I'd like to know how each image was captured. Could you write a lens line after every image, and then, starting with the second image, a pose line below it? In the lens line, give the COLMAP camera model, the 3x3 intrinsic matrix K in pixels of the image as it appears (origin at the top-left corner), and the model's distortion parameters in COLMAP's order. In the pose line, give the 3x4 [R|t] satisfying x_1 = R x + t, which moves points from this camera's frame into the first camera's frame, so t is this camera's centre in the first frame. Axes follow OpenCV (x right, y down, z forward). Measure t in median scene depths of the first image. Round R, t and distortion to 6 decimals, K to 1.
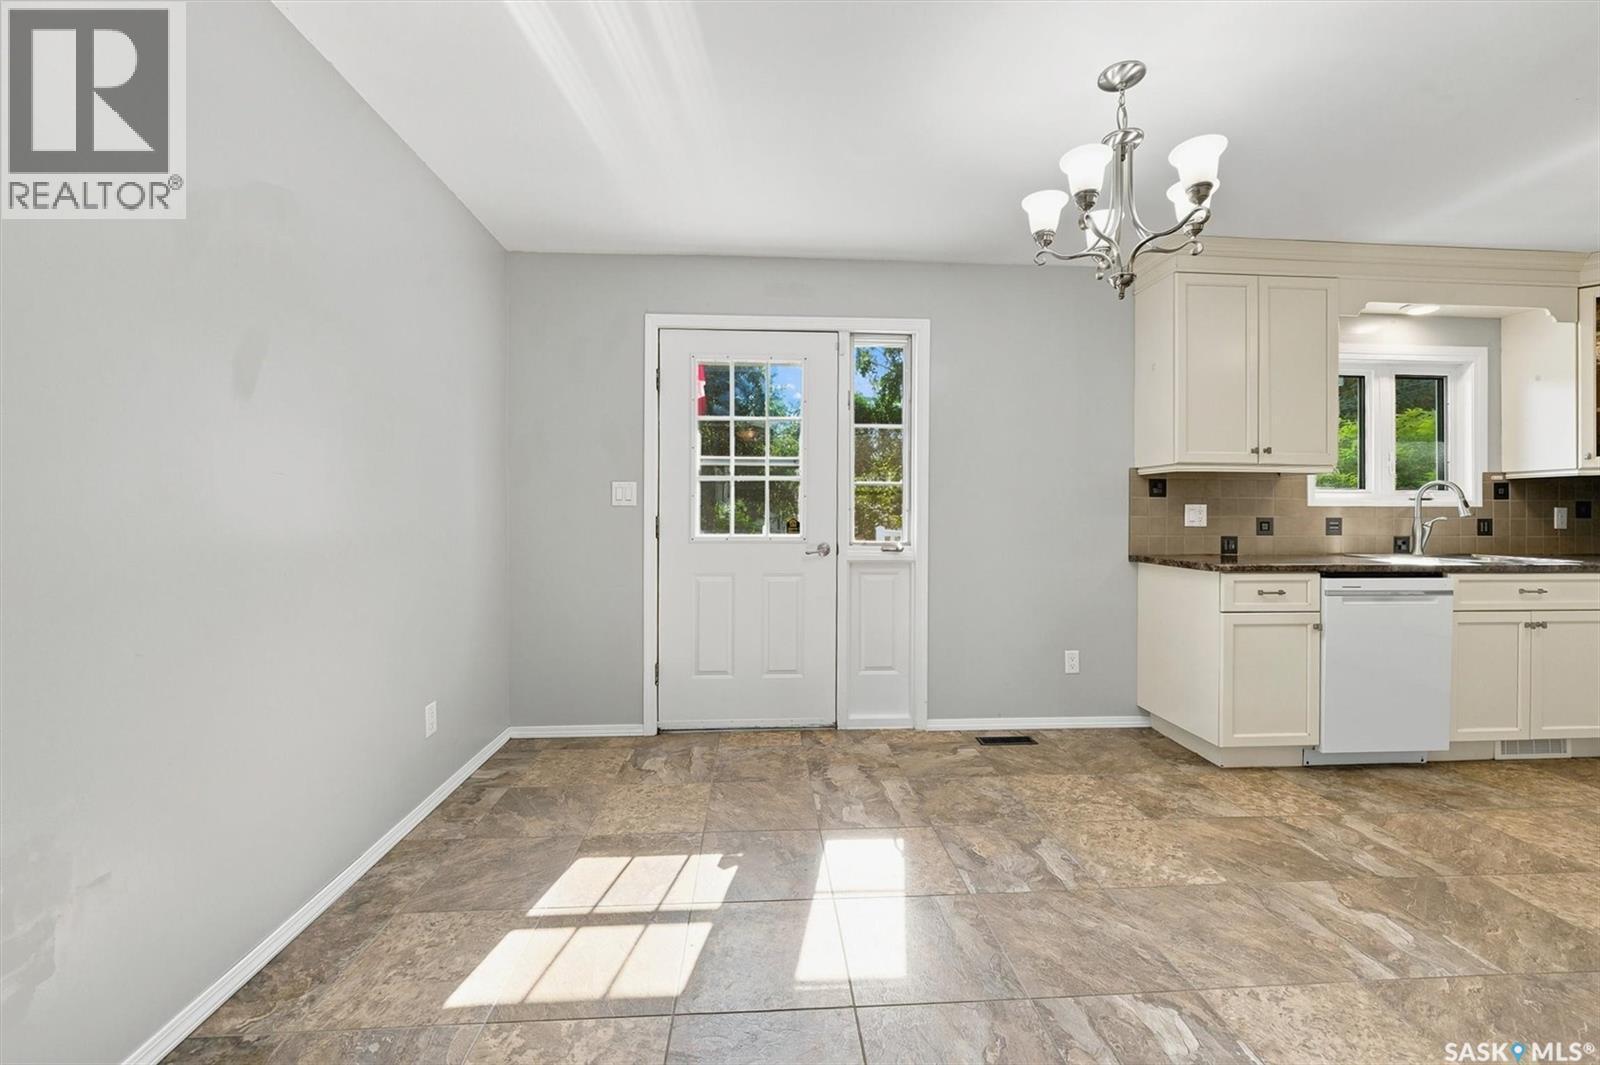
lens RADIAL K [[628.8, 0, 806.1], [0, 628.8, 511.1], [0, 0, 1]] dist [-0.007810, 0.000181]
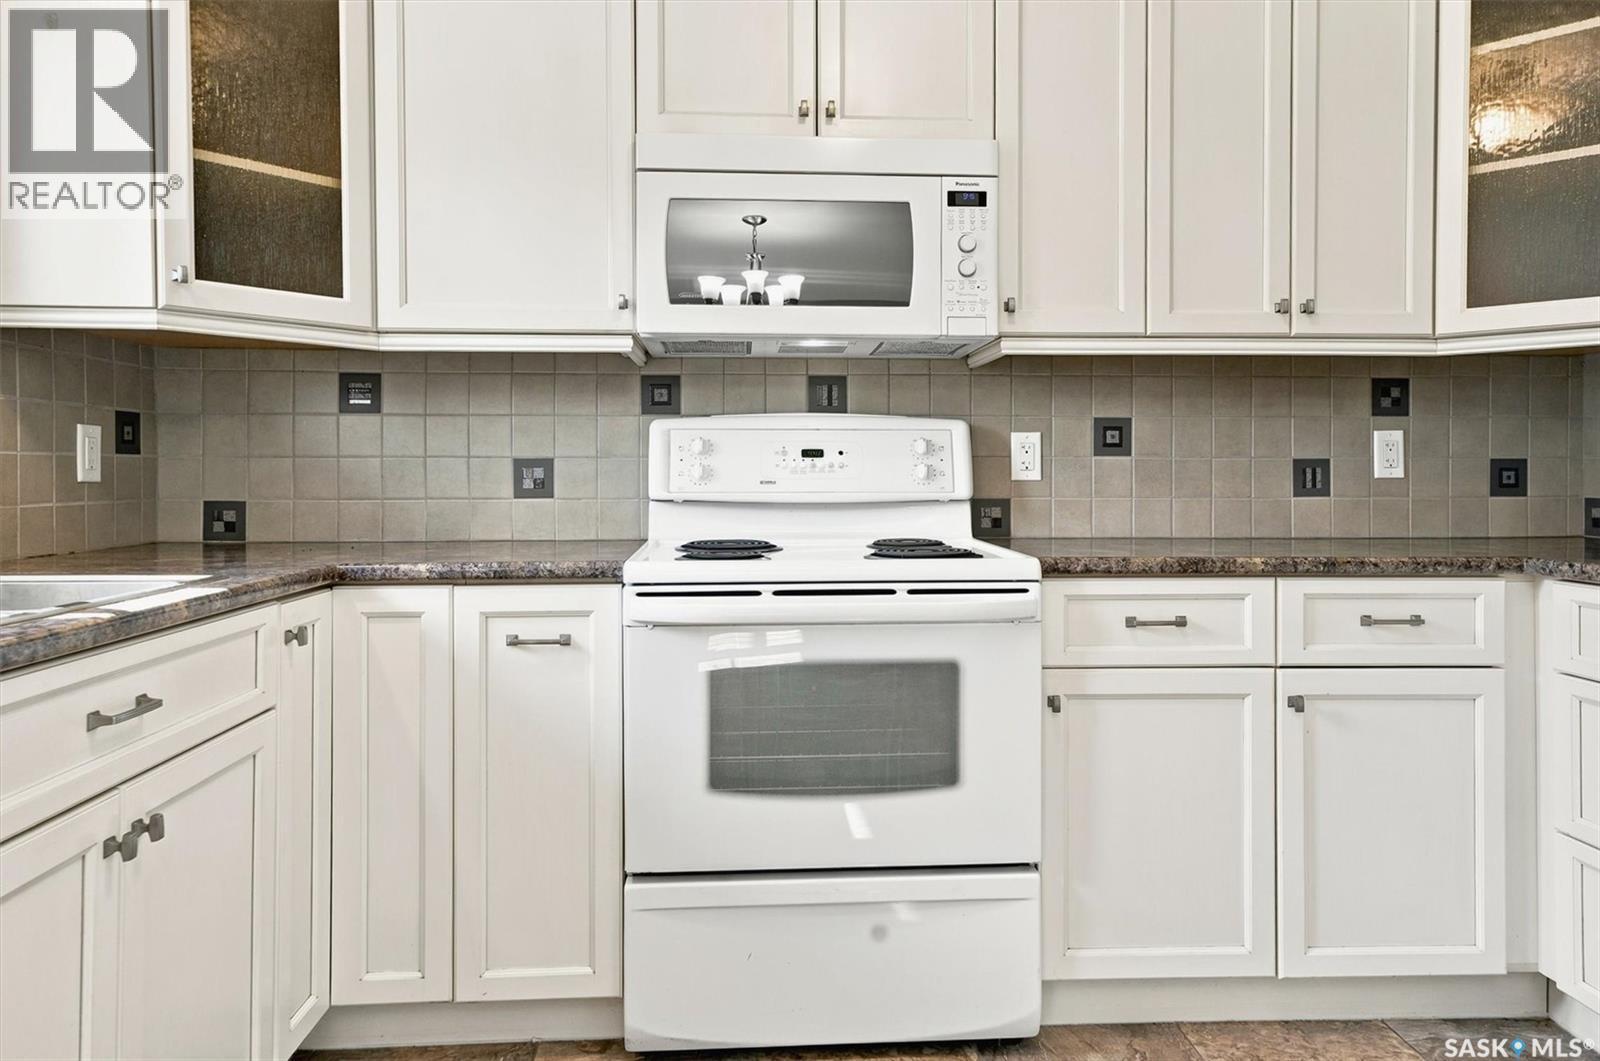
lens RADIAL K [[1056.7, 0, 802.2], [0, 1056.7, 480.5], [0, 0, 1]] dist [0.033416, 0.000028]
pose [[0.003919, -0.008324, 0.999958, 0.598012], [-0.000688, 0.999965, 0.008326, 0.022810], [-0.999992, -0.000720, 0.003913, 0.594903]]
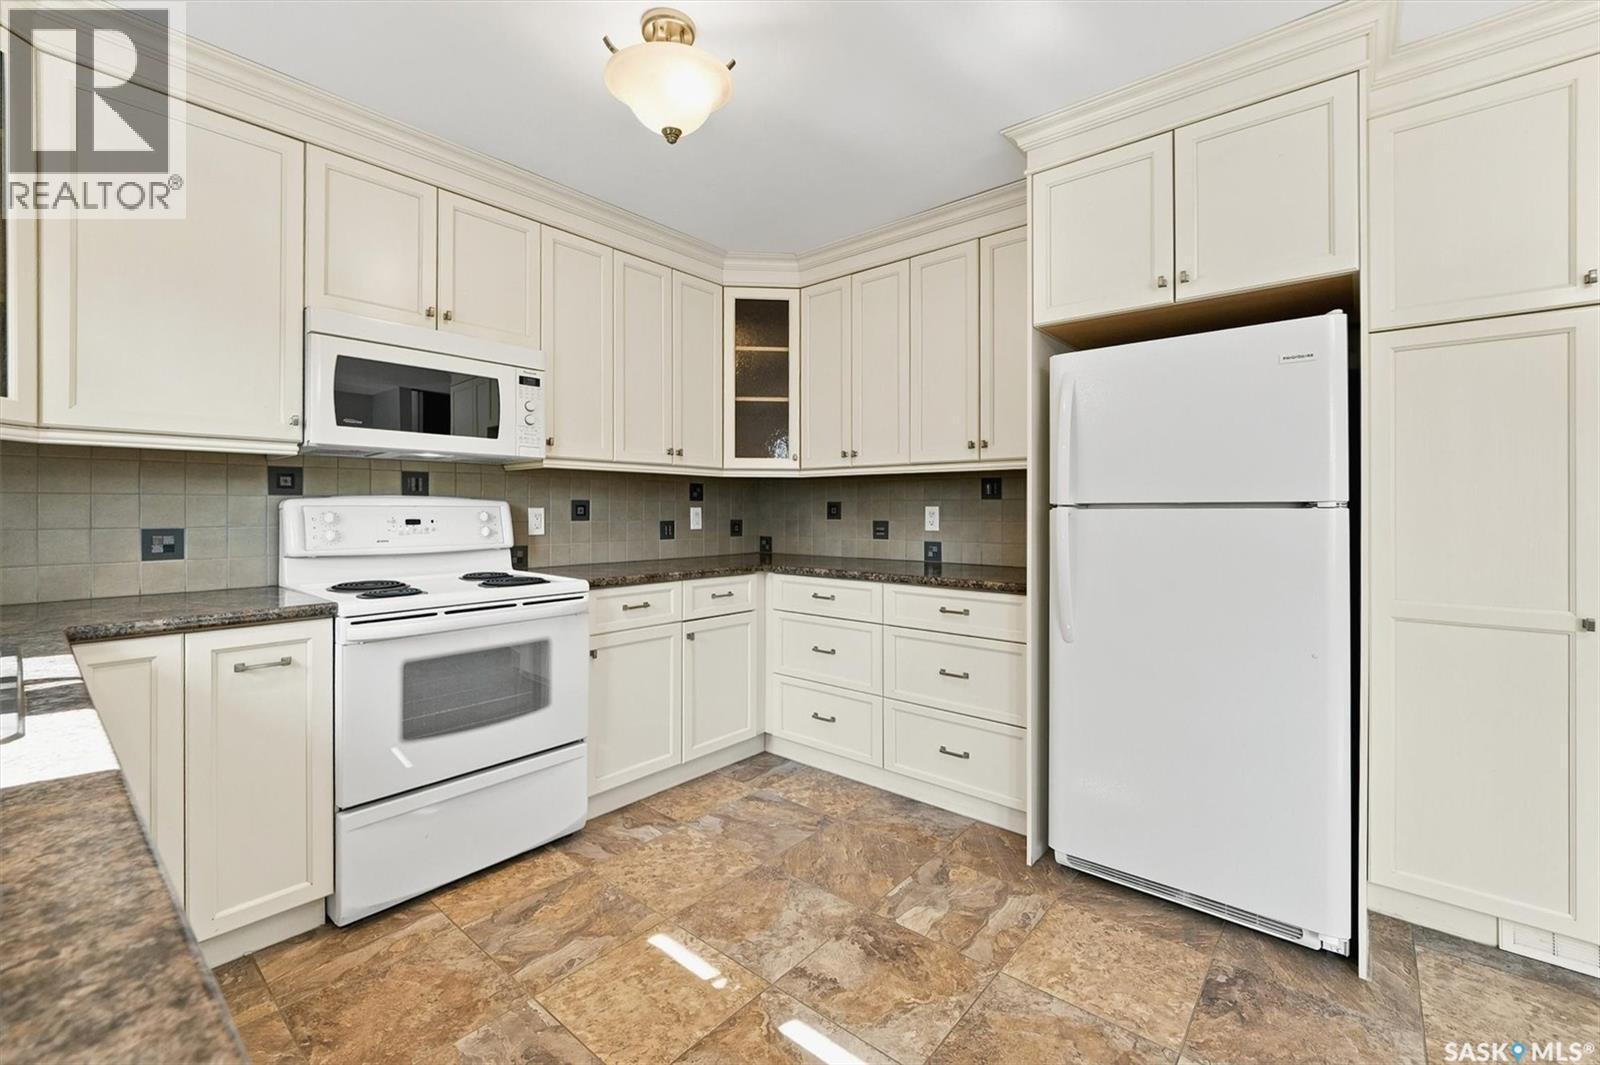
lens RADIAL K [[671.7, 0, 793.5], [0, 671.7, 506.7], [0, 0, 1]] dist [-0.000608, -0.000187]
pose [[-0.714046, 0.001898, 0.700097, 0.523715], [-0.001885, 0.999987, -0.004634, -0.004502], [-0.700097, -0.004629, -0.714033, 0.825251]]
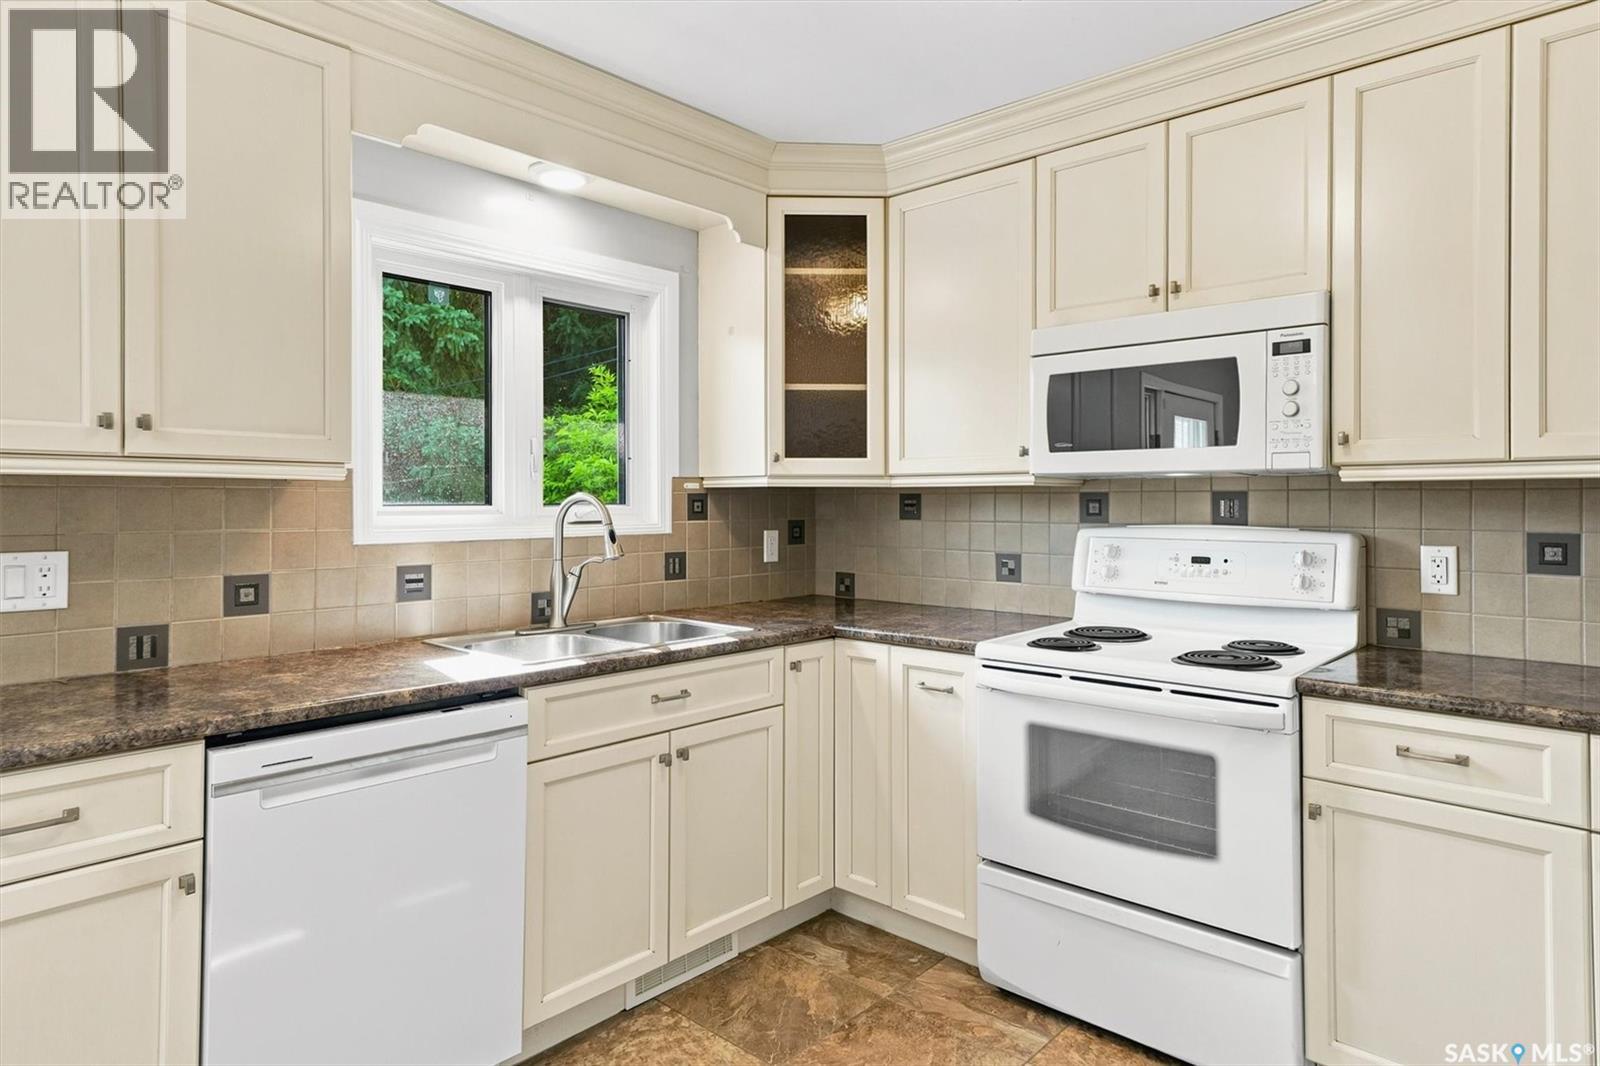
lens RADIAL K [[951.3, 0, 800.2], [0, 951.3, 492.8], [0, 0, 1]] dist [0.025419, 0.000439]
pose [[0.721904, 0.001927, 0.691990, 0.546403], [0.001438, 0.999990, -0.004284, -0.043420], [-0.691991, 0.004088, 0.721894, 0.245674]]
